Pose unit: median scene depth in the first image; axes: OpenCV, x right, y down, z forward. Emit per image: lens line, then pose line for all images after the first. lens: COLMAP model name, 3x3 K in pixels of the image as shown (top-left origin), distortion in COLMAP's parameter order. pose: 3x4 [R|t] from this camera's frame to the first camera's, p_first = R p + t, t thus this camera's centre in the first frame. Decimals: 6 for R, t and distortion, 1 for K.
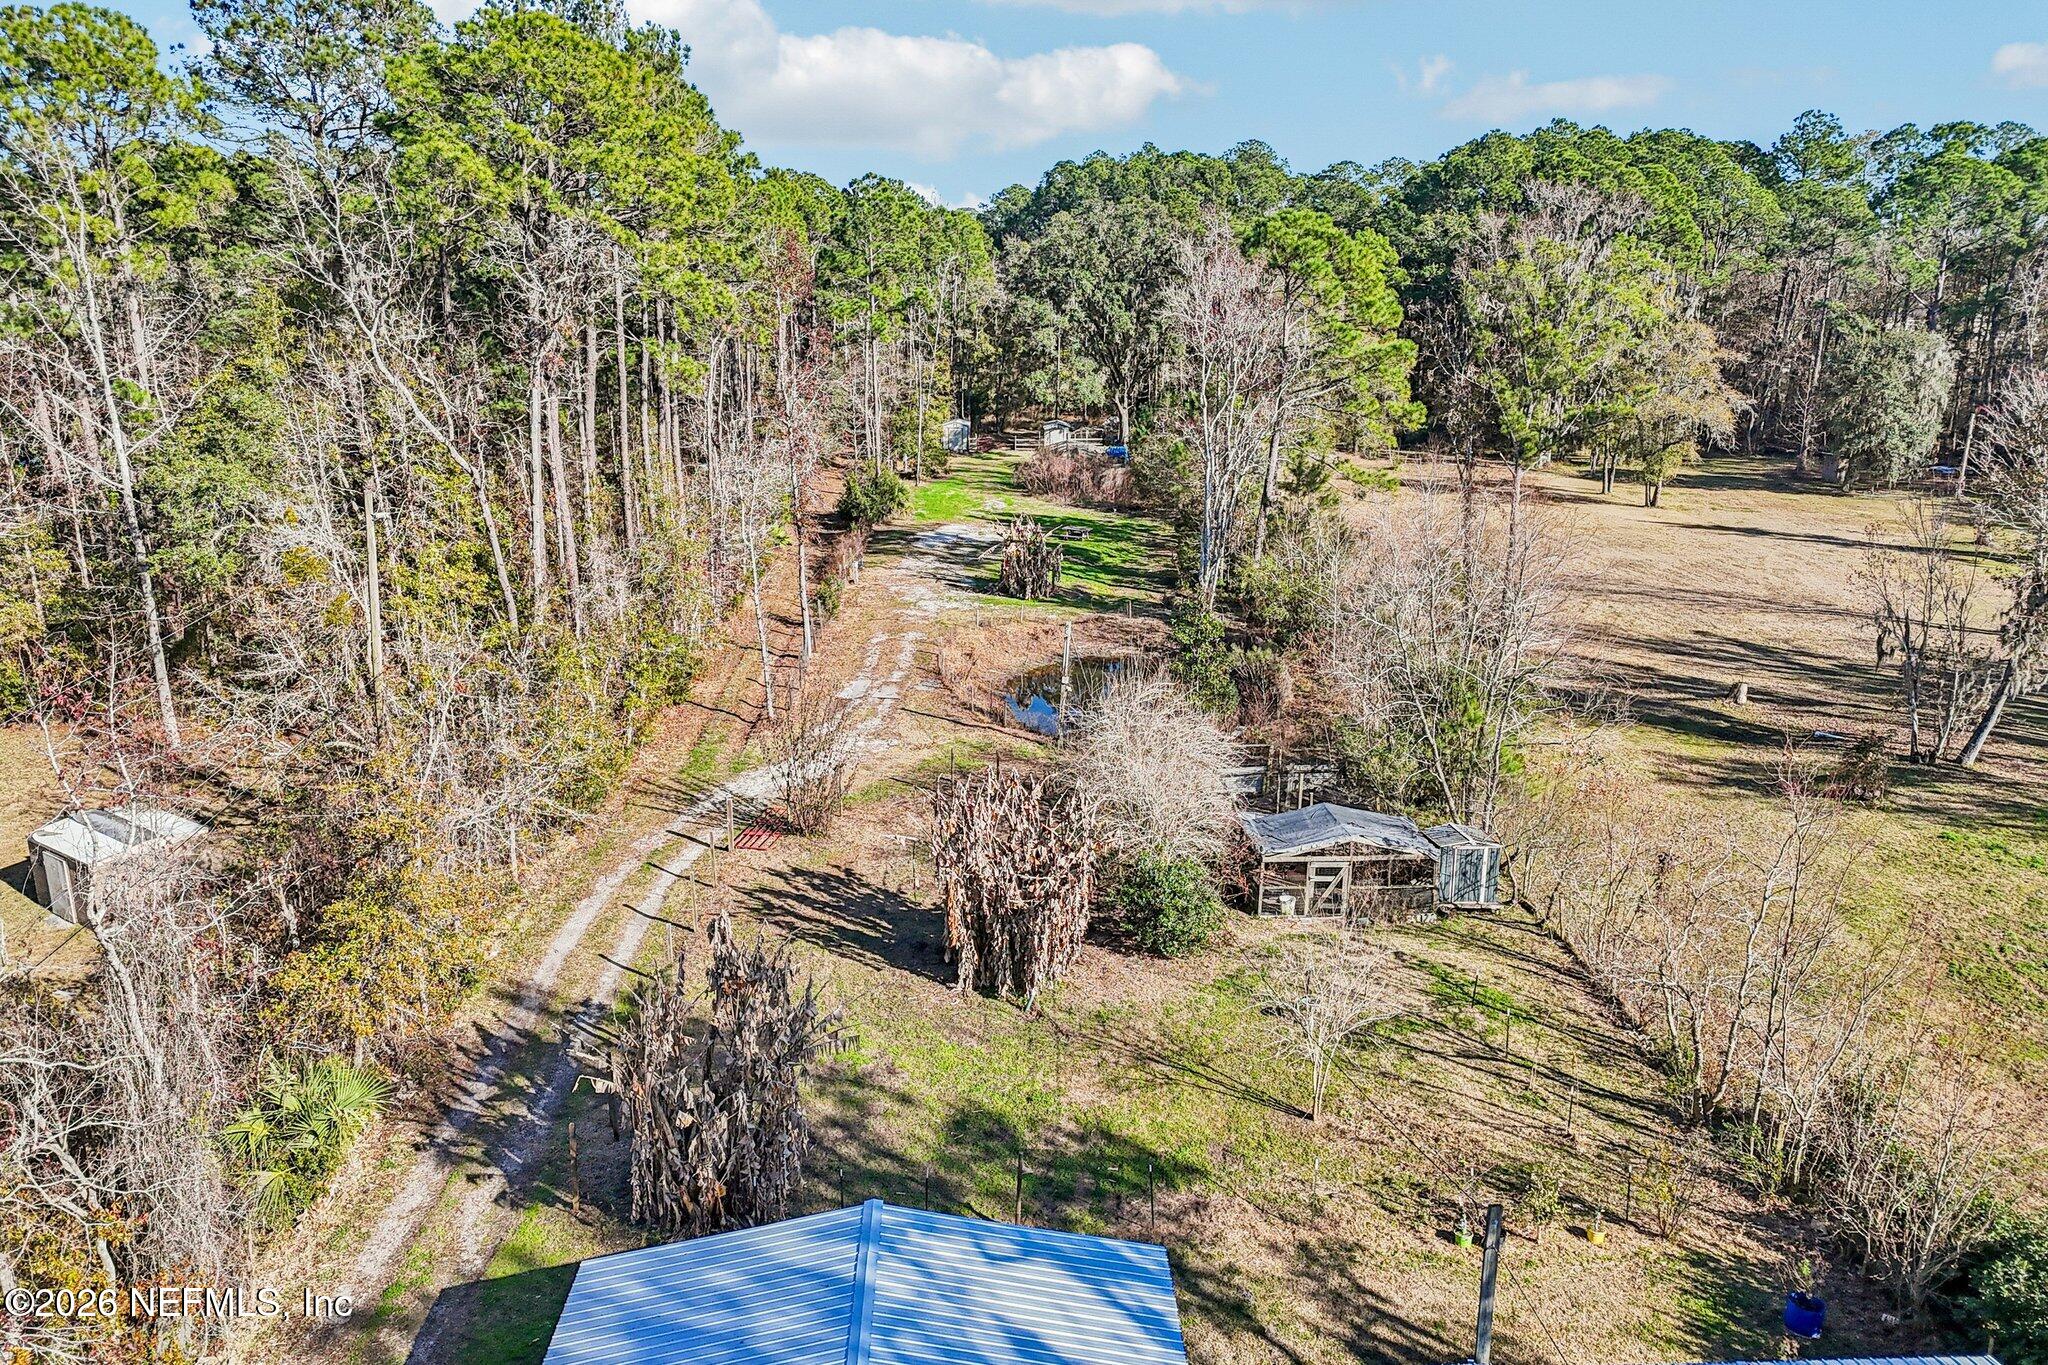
lens RADIAL K [[1484.2, 0, 1024.0], [0, 1484.2, 682.5], [0, 0, 1]] dist [0.062929, -0.062747]
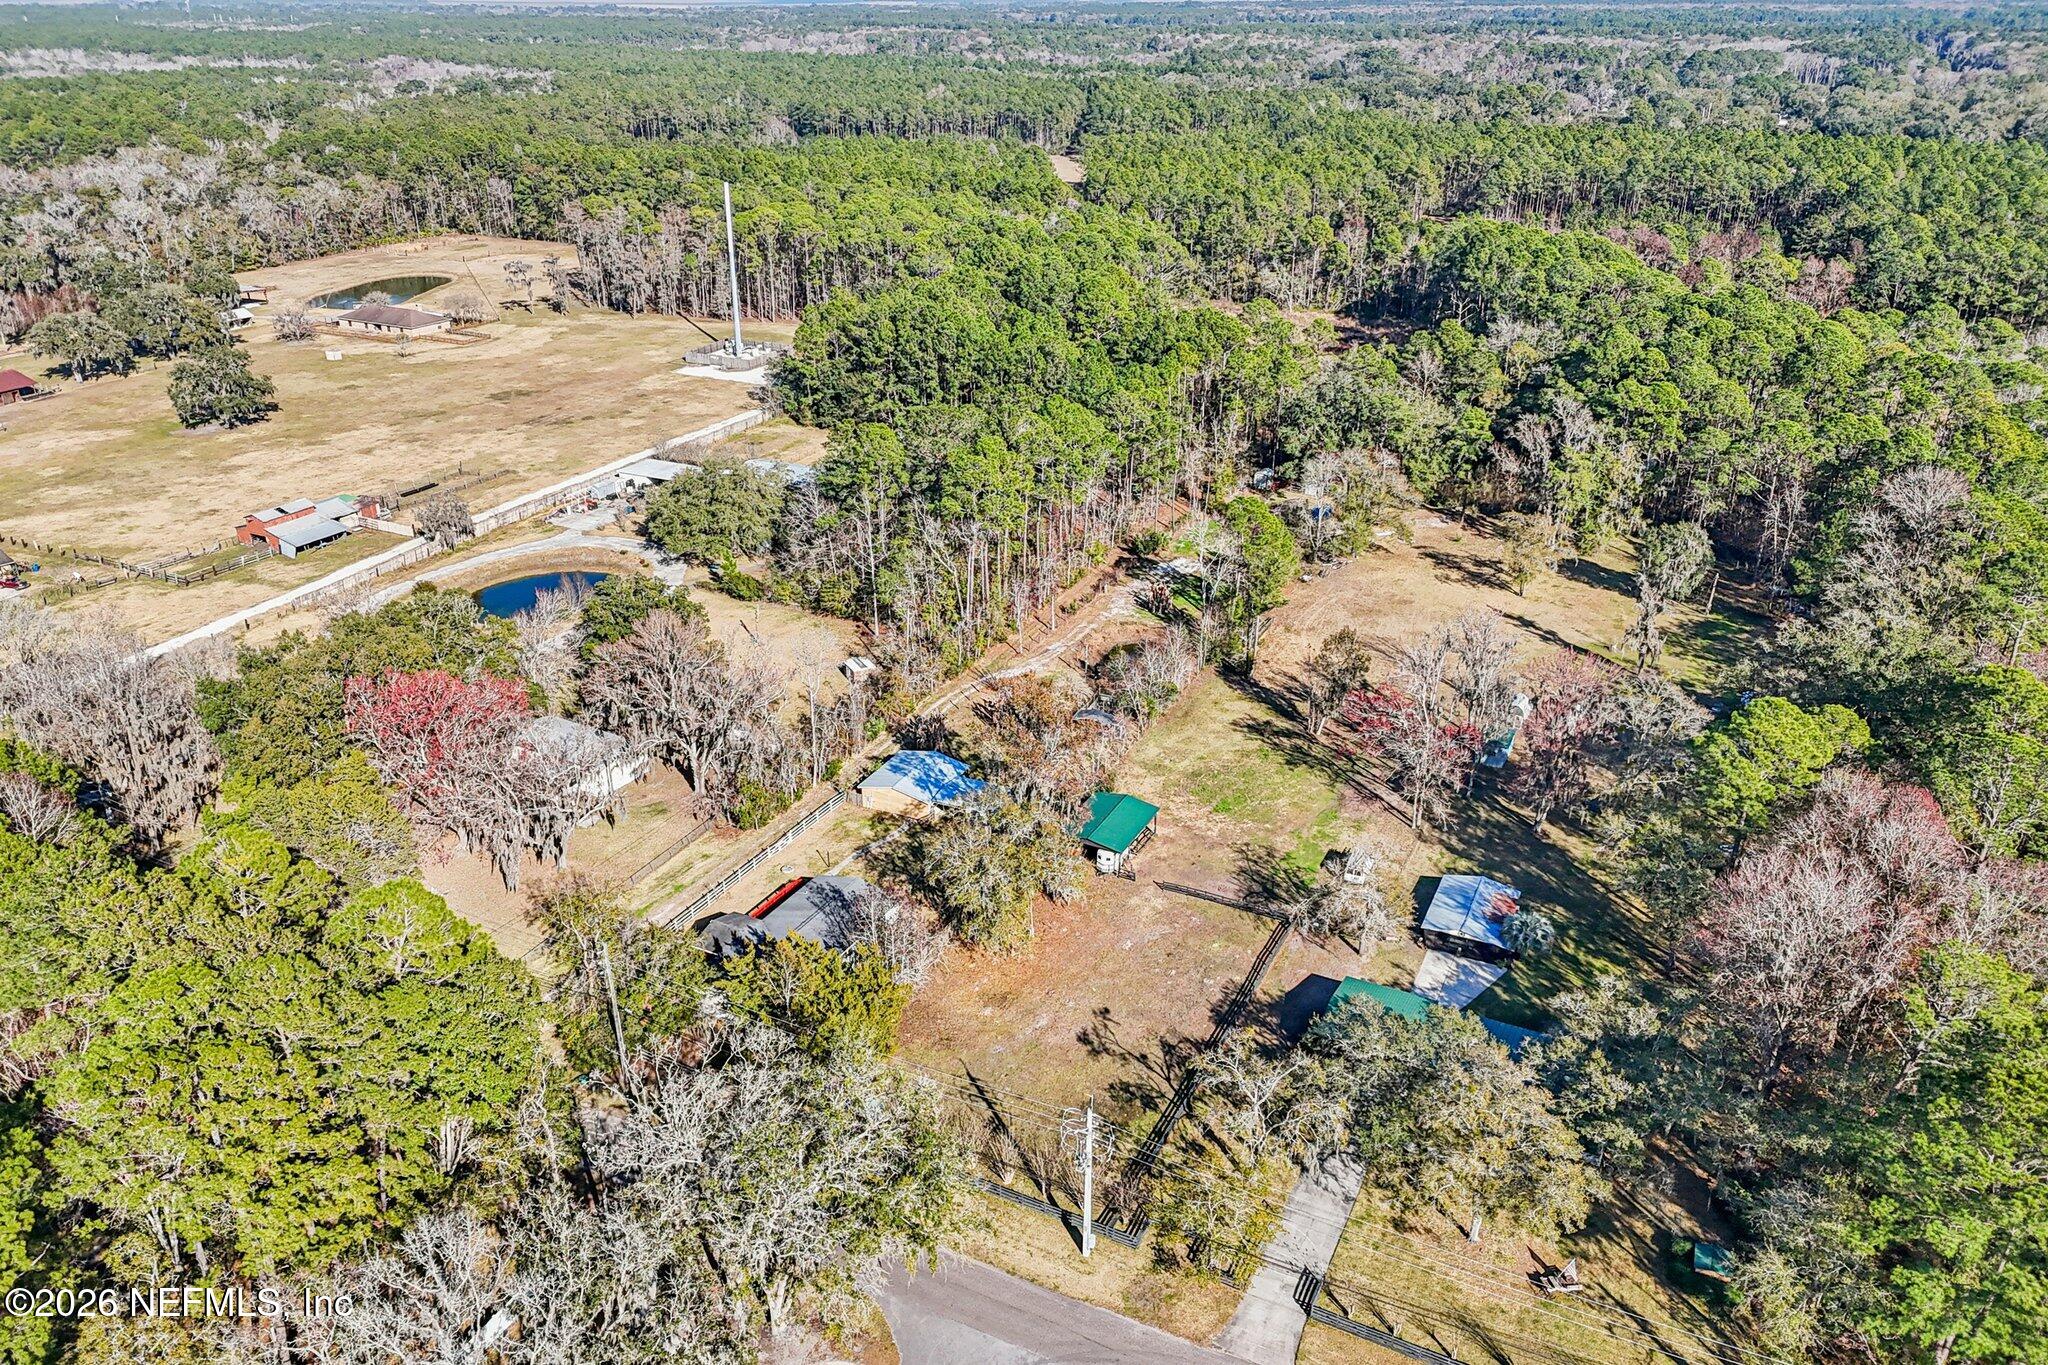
lens RADIAL K [[1498.6, 0, 1027.6], [0, 1498.6, 678.8], [0, 0, 1]] dist [0.065387, -0.069185]
pose [[0.889714, 0.192028, -0.414167, 1.284271], [-0.128720, 0.975942, 0.175977, -0.527128], [0.437996, -0.103258, 0.893027, -2.089986]]
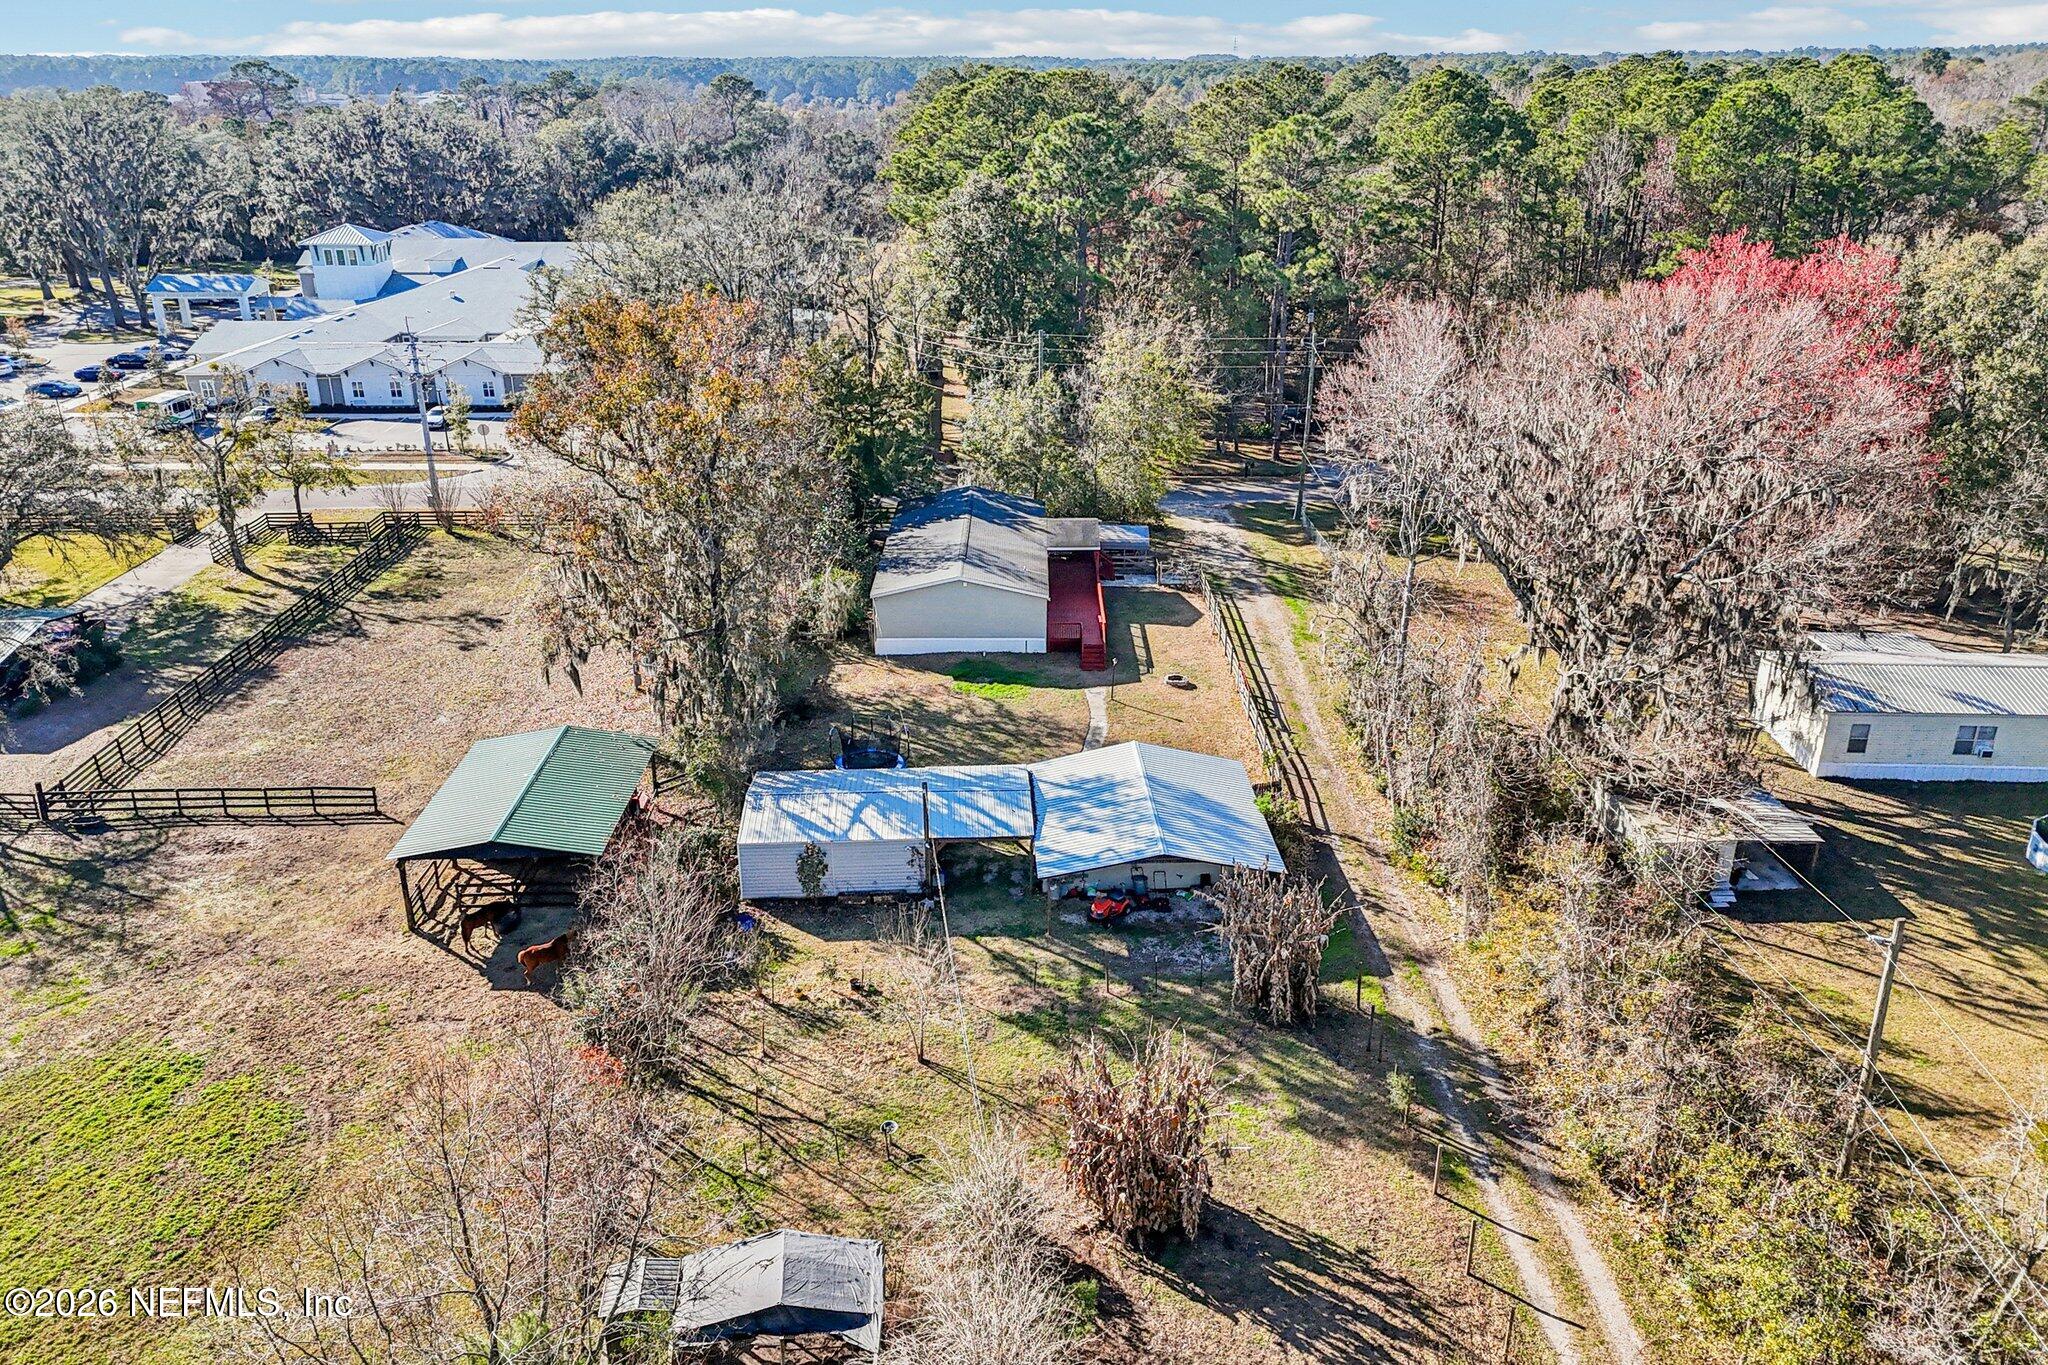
lens RADIAL K [[1484.2, 0, 1024.0], [0, 1484.2, 682.5], [0, 0, 1]] dist [0.062929, -0.062747]
pose [[-0.999900, 0.006849, -0.012383, 0.058921], [-0.002275, 0.785871, 0.618386, -0.501281], [0.013967, 0.618352, -0.785777, 1.014605]]
